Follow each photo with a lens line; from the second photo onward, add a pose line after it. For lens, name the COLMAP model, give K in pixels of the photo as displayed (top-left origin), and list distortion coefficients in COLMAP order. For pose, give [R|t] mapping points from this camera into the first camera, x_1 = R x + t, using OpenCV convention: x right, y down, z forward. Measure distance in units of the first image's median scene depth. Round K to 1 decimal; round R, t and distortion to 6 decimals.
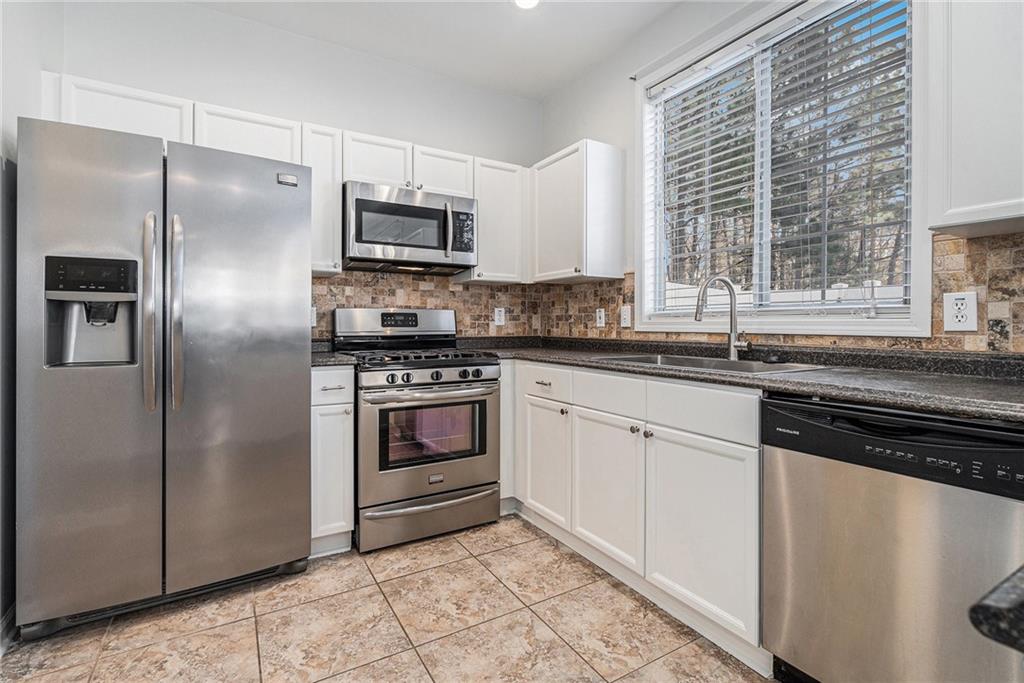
lens RADIAL K [[479.7, 0, 512.0], [0, 479.7, 341.5], [0, 0, 1]] dist [0.000429, 0.000101]
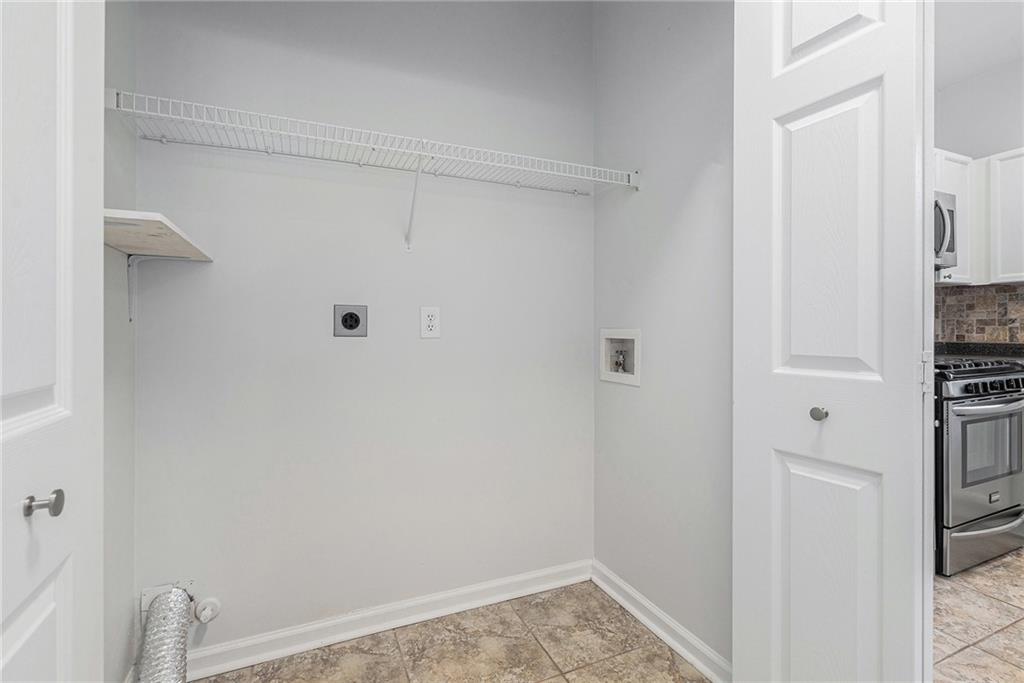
lens RADIAL K [[479.7, 0, 512.0], [0, 479.7, 341.5], [0, 0, 1]] dist [0.000429, 0.000101]
pose [[0.994166, 0.002673, -0.107823, -0.808794], [-0.003375, 0.999974, -0.006328, -0.003659], [0.107803, 0.006655, 0.994150, -0.014915]]
